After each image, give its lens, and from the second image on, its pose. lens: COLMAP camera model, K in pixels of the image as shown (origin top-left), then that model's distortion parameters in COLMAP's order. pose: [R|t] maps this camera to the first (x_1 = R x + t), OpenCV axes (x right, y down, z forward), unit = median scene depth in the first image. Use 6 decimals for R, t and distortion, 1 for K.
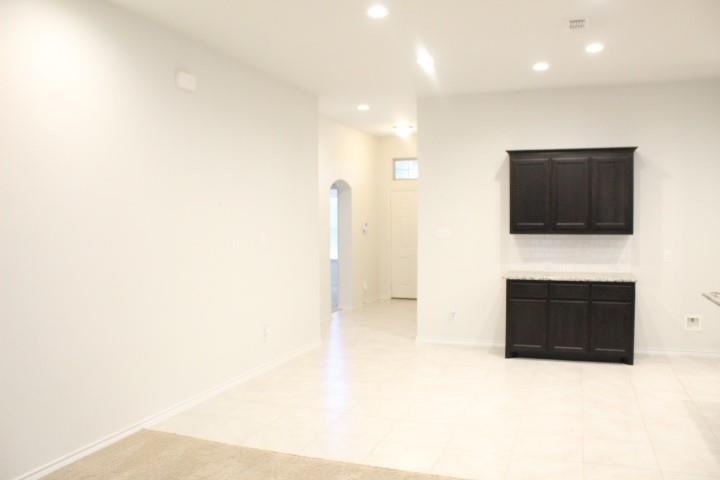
lens RADIAL K [[614.1, 0, 360.0], [0, 614.1, 240.0], [0, 0, 1]] dist [-0.136071, 0.132404]
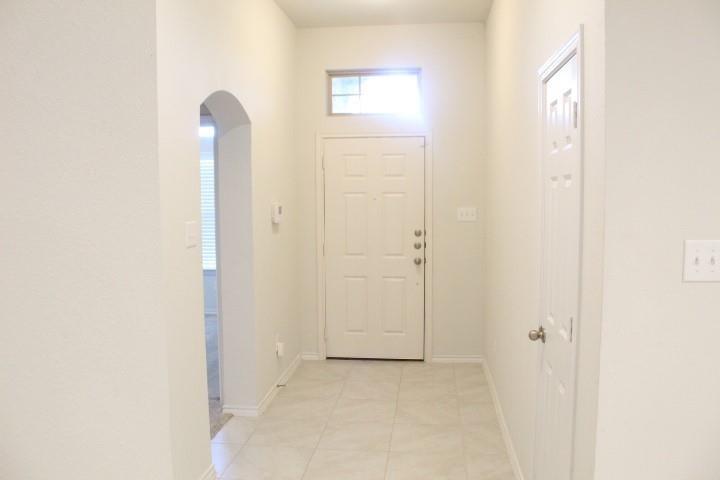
lens RADIAL K [[614.1, 0, 360.0], [0, 614.1, 240.0], [0, 0, 1]] dist [-0.136071, 0.132404]
pose [[0.979836, -0.026939, 0.197980, -0.024453], [0.016701, 0.998444, 0.053204, -0.028889], [-0.199105, -0.048824, 0.978761, 0.611429]]
